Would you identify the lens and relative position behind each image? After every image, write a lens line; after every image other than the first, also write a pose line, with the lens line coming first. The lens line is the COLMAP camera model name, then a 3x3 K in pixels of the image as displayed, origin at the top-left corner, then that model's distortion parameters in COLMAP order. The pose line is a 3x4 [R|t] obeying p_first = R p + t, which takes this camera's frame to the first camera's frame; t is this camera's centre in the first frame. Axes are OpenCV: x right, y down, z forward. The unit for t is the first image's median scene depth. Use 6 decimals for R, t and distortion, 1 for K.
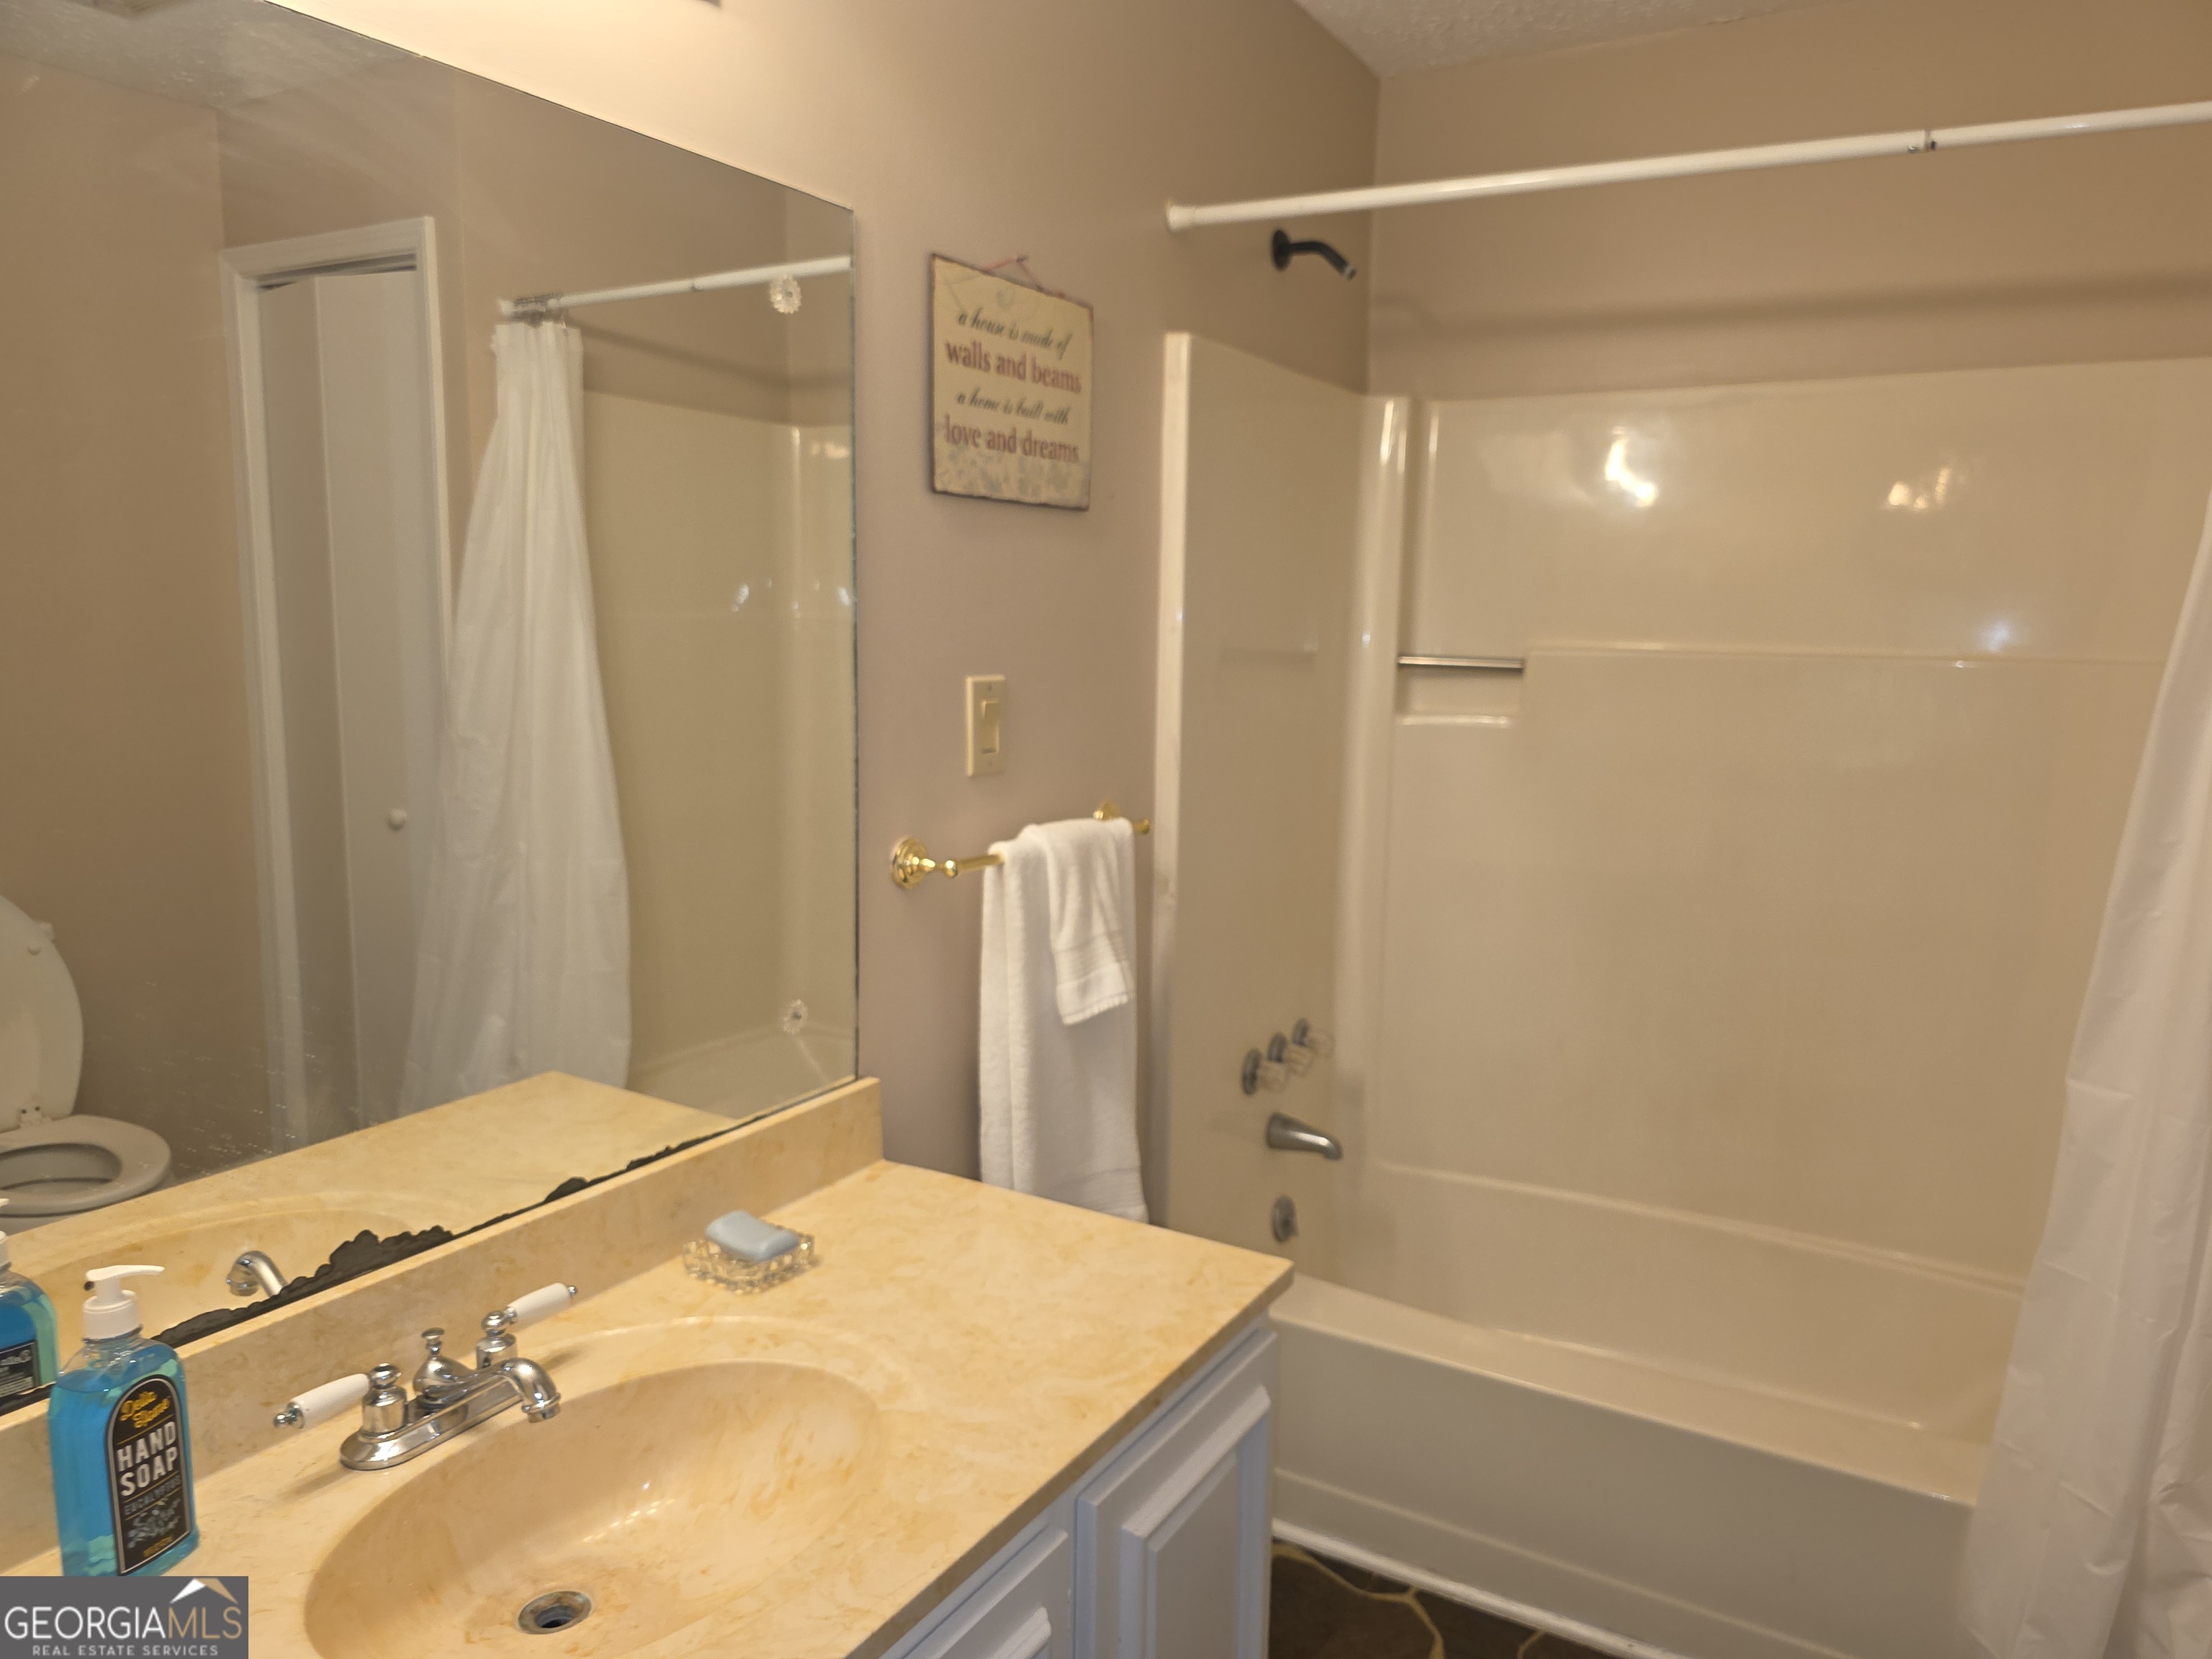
lens RADIAL K [[1519.4, 0, 1106.0], [0, 1519.4, 829.5], [0, 0, 1]] dist [0.054242, -0.051074]
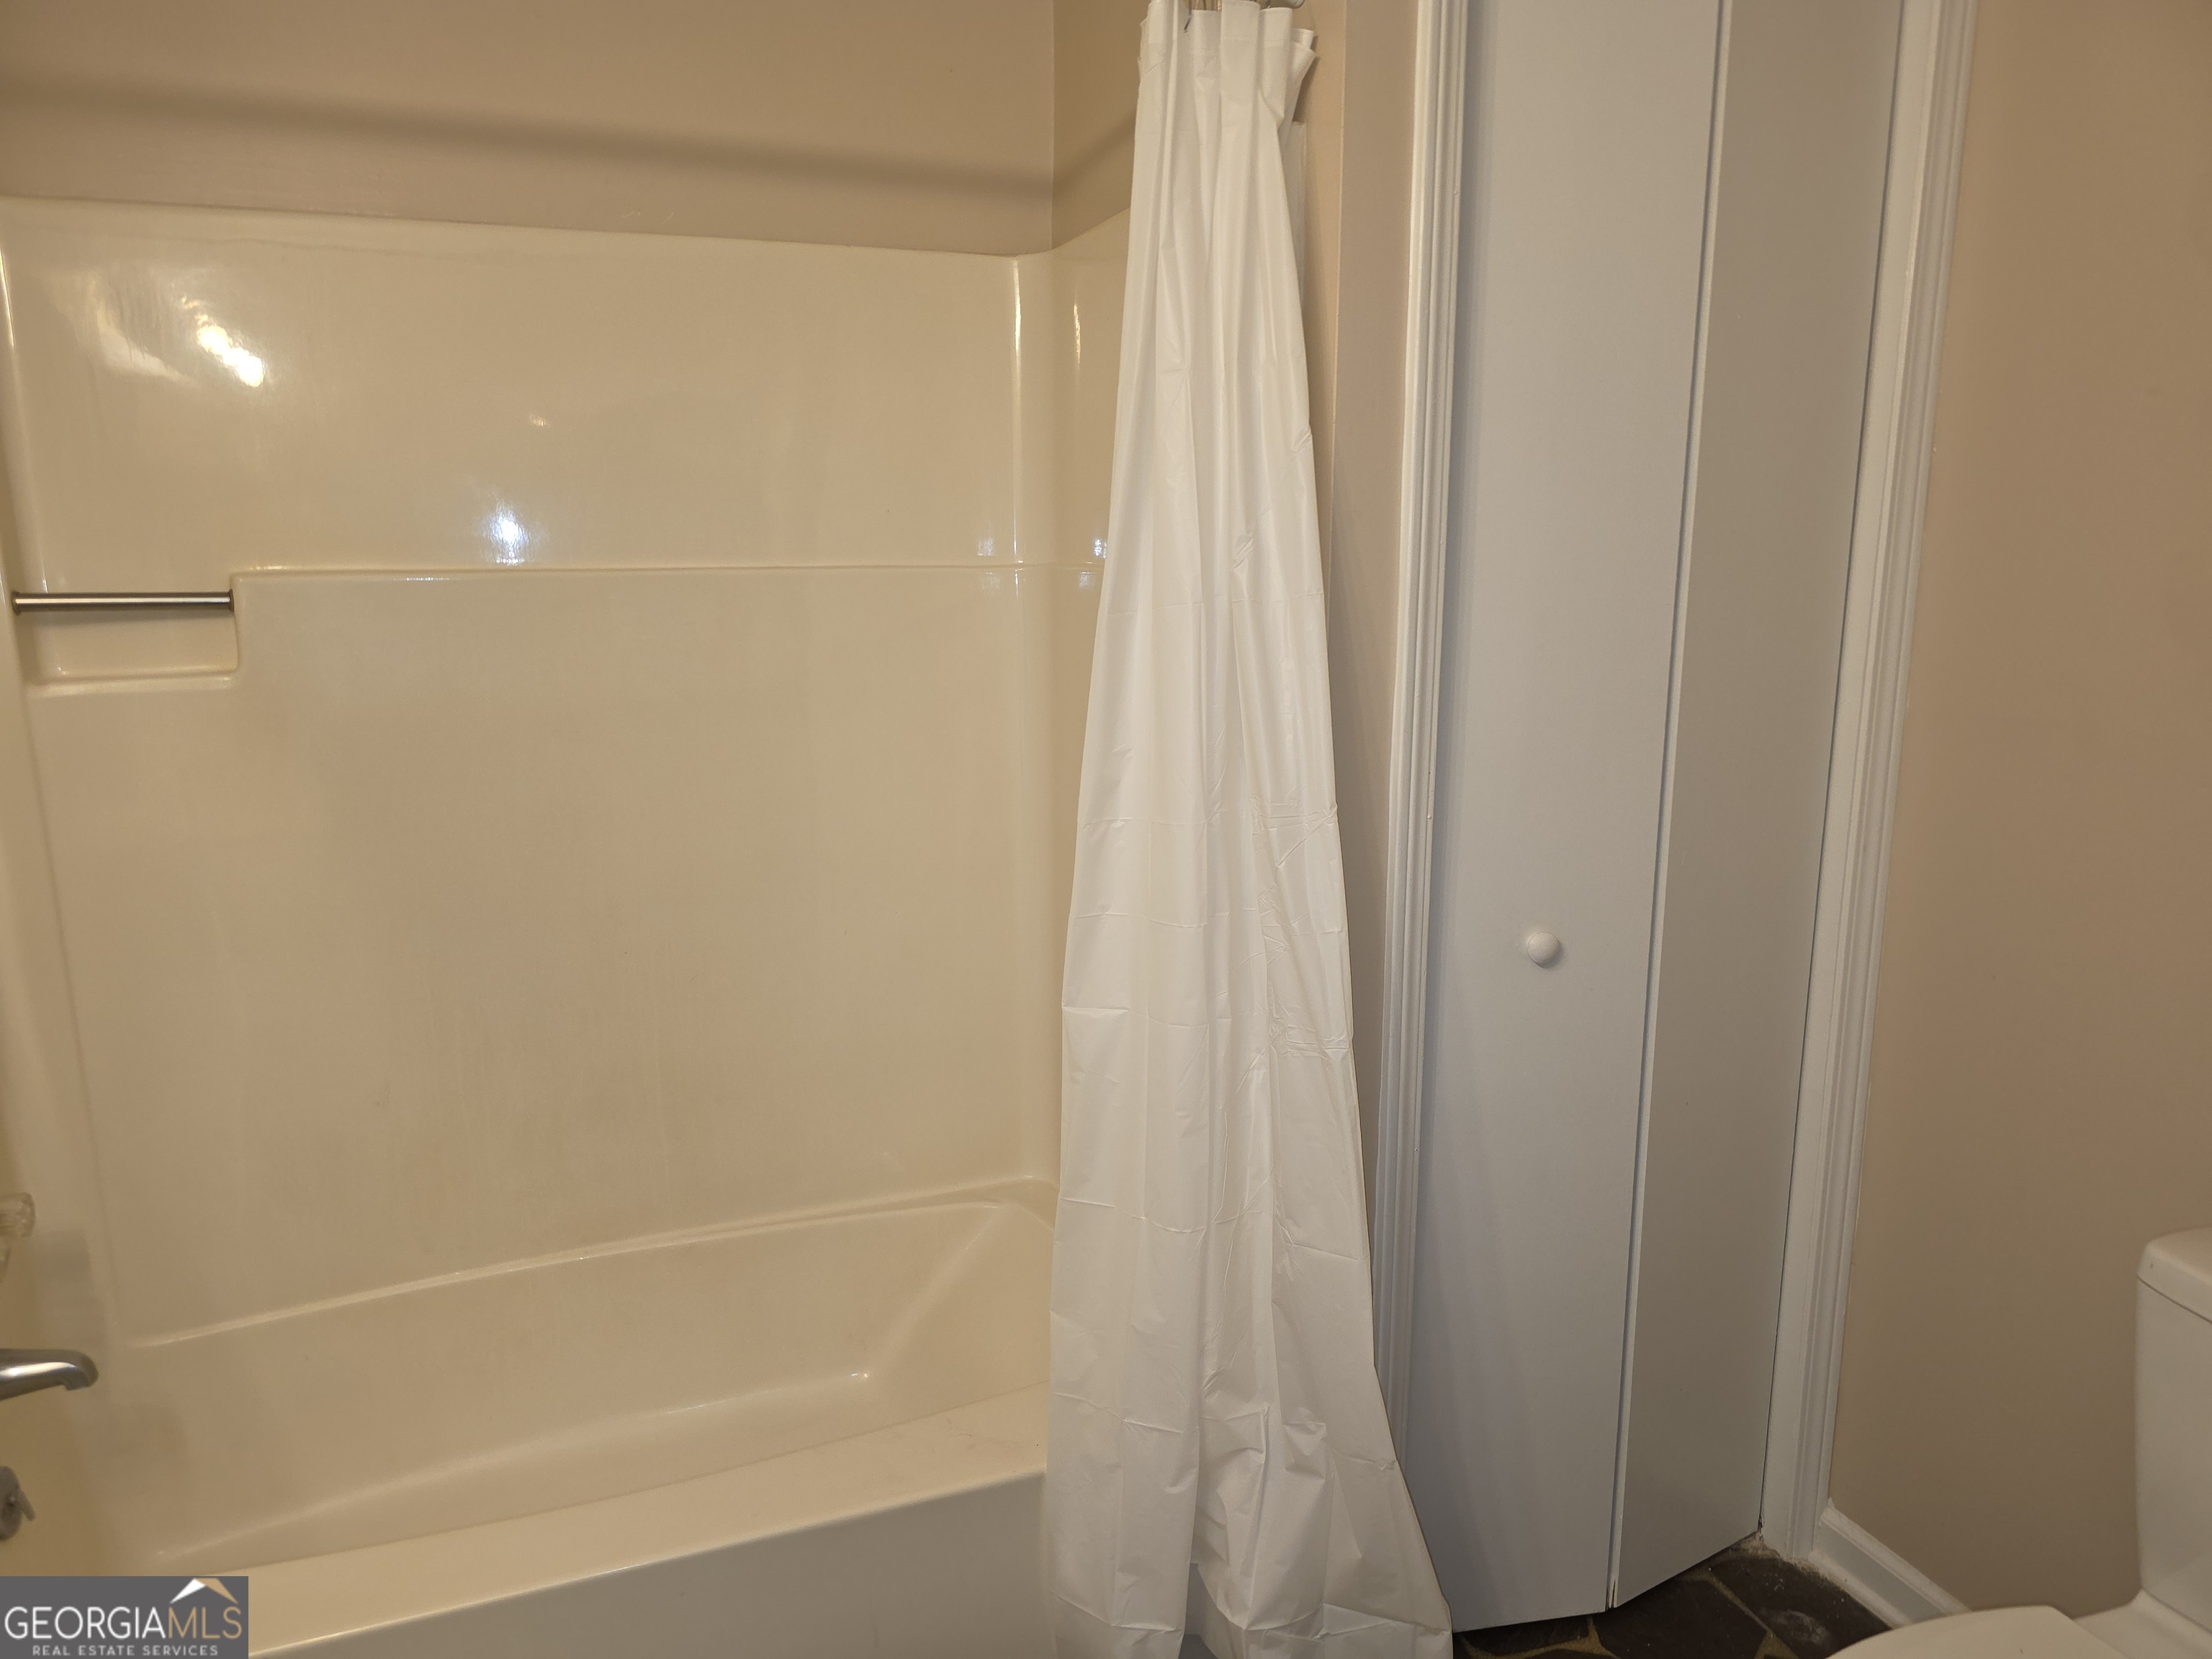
lens RADIAL K [[1519.4, 0, 1106.0], [0, 1519.4, 829.5], [0, 0, 1]] dist [0.054242, -0.051074]
pose [[0.622457, -0.175027, 0.762832, -0.036906], [0.129309, 0.984277, 0.120322, -0.036615], [-0.771898, 0.023746, 0.635303, 0.242877]]
